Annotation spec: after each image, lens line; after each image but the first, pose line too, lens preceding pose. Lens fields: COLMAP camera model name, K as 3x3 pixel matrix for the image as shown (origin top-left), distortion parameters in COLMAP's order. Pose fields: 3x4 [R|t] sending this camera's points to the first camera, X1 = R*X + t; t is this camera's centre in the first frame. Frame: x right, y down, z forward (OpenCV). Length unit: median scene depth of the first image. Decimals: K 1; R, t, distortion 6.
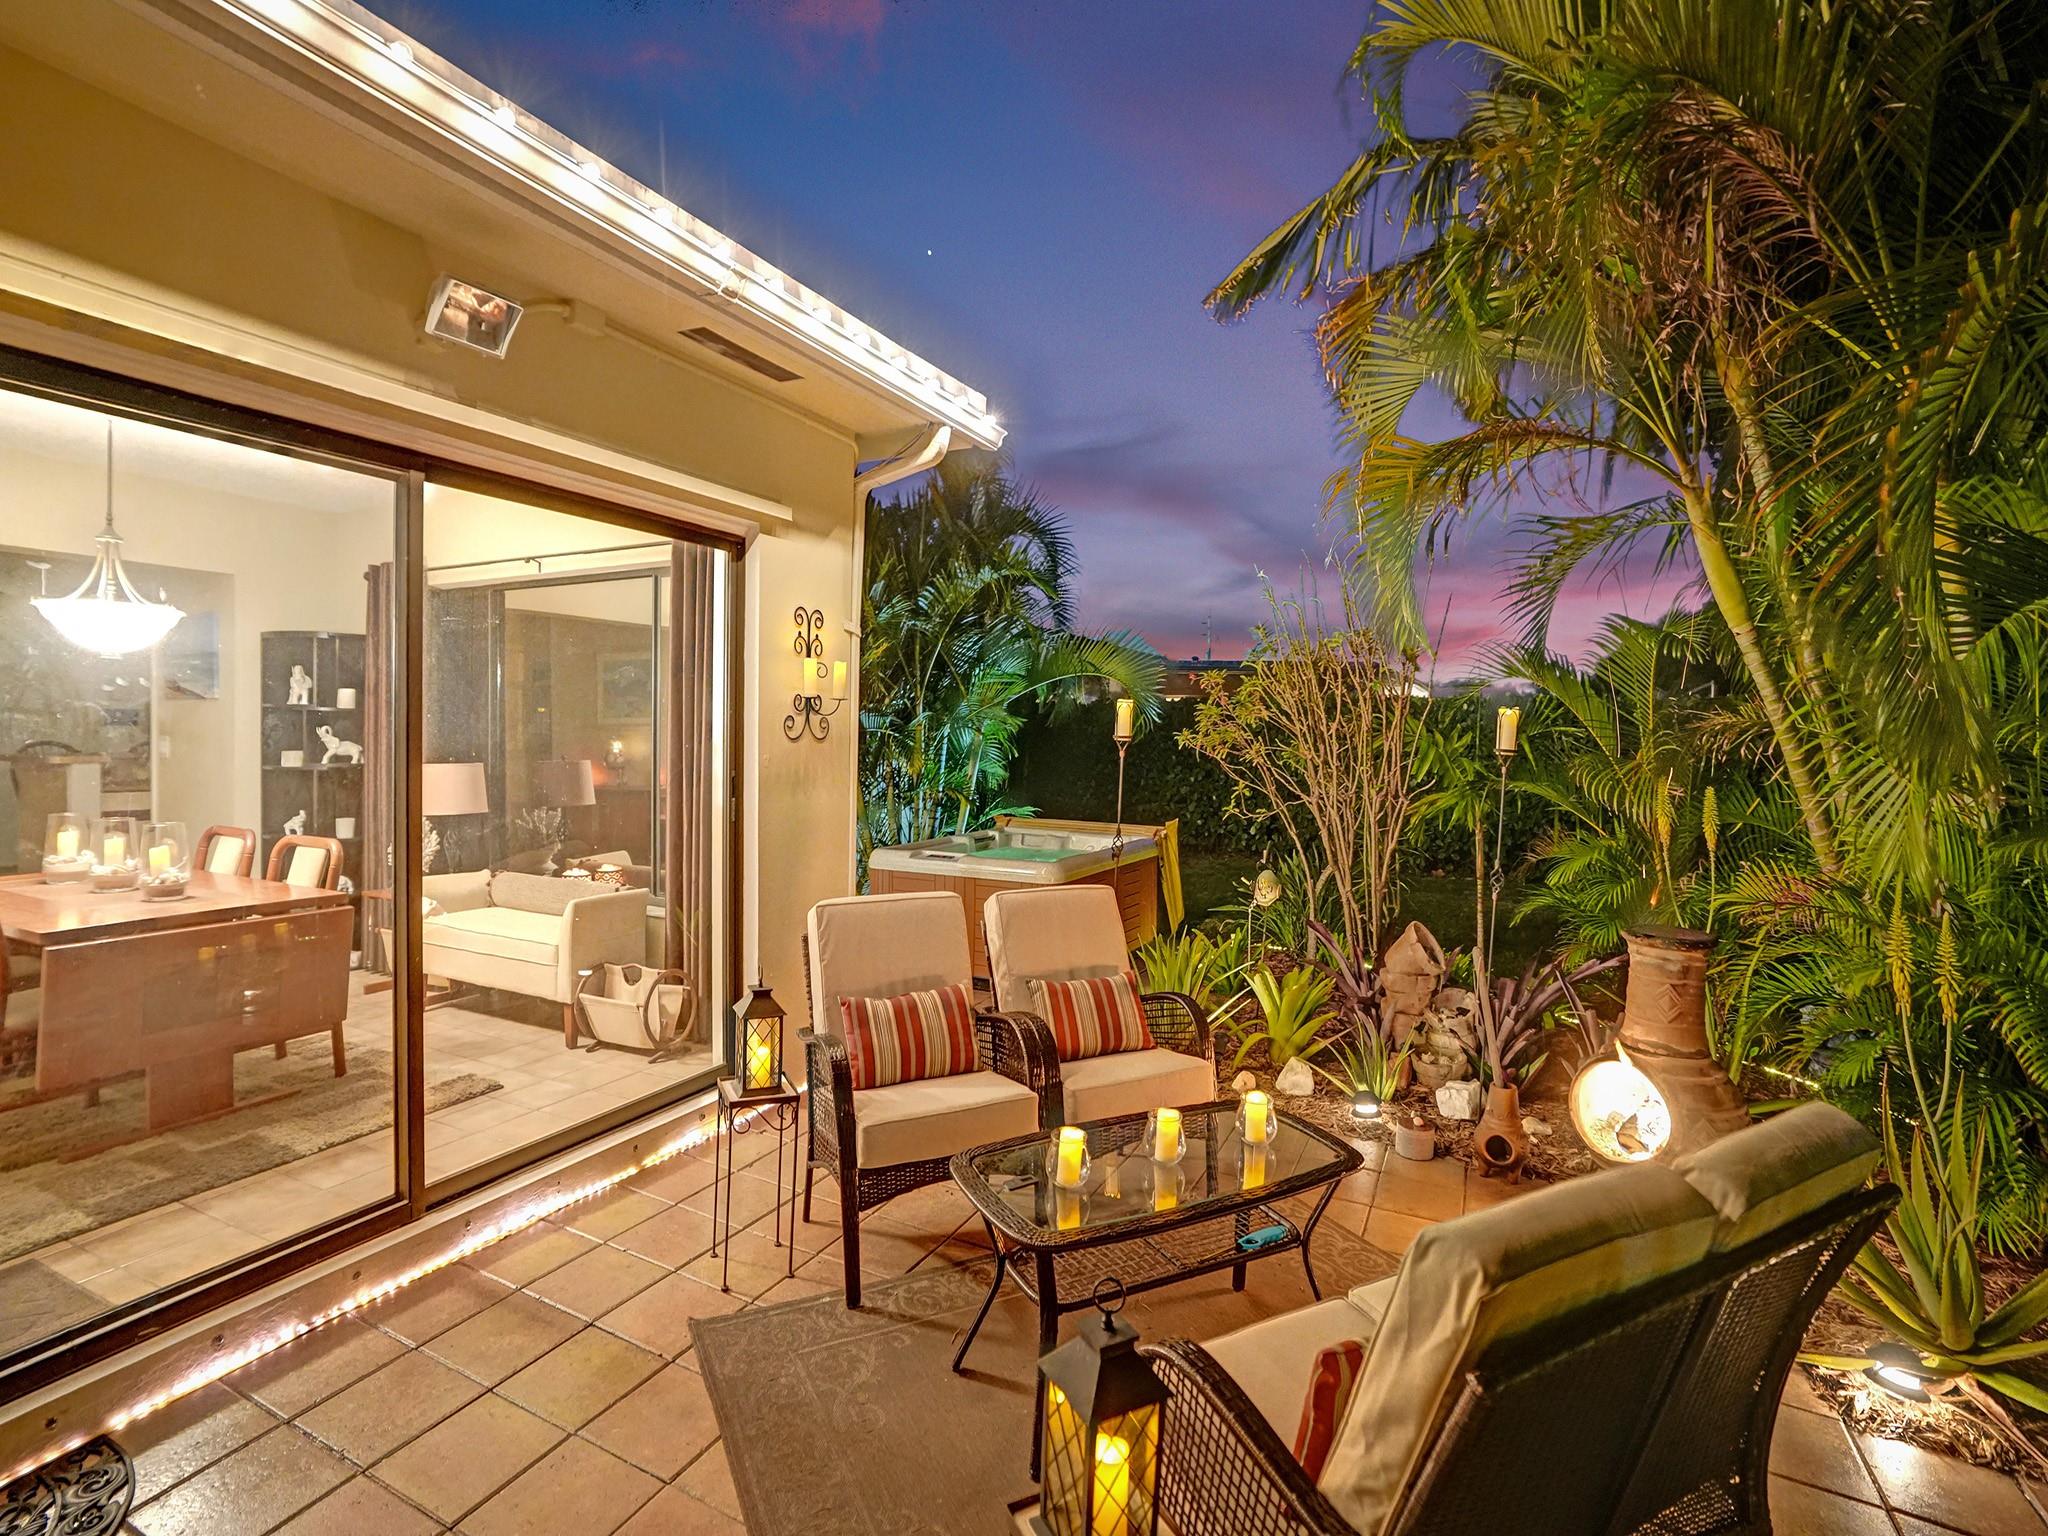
lens RADIAL K [[951.8, 0, 1016.8], [0, 951.8, 768.4], [0, 0, 1]] dist [-0.001096, -0.000040]
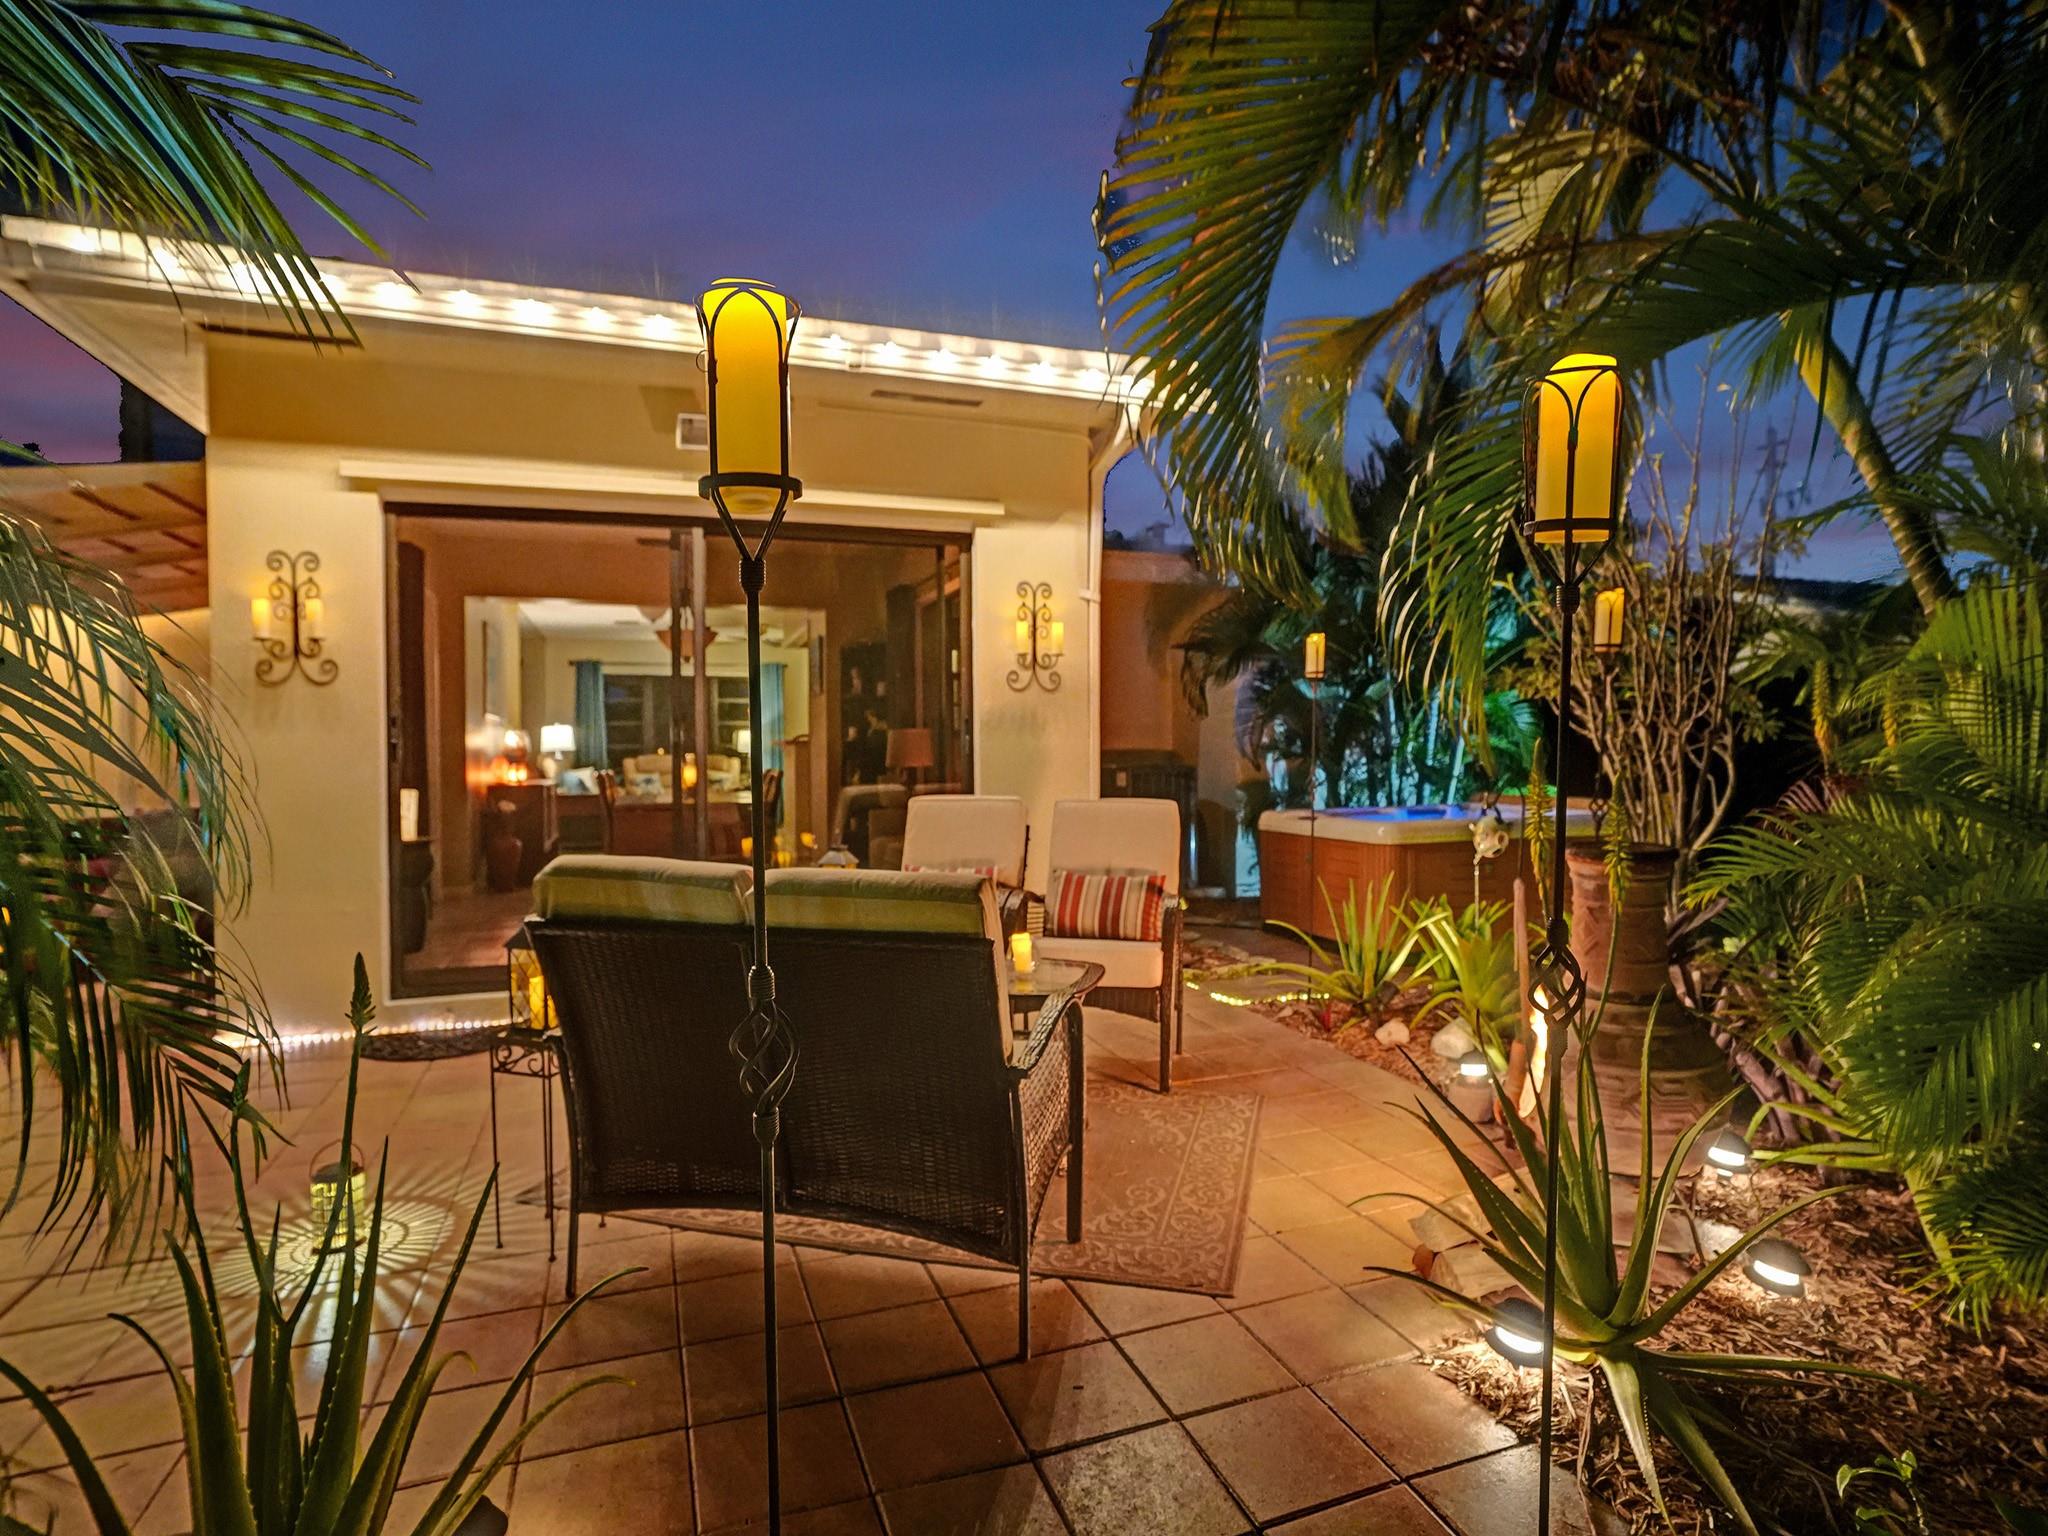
lens RADIAL K [[1066.4, 0, 1028.3], [0, 1066.4, 773.6], [0, 0, 1]] dist [0.000468, 0.000008]
pose [[0.742157, -0.006611, -0.670194, 0.686618], [0.002414, 0.999971, -0.007191, 0.085641], [0.670222, 0.003719, 0.742151, -0.014752]]
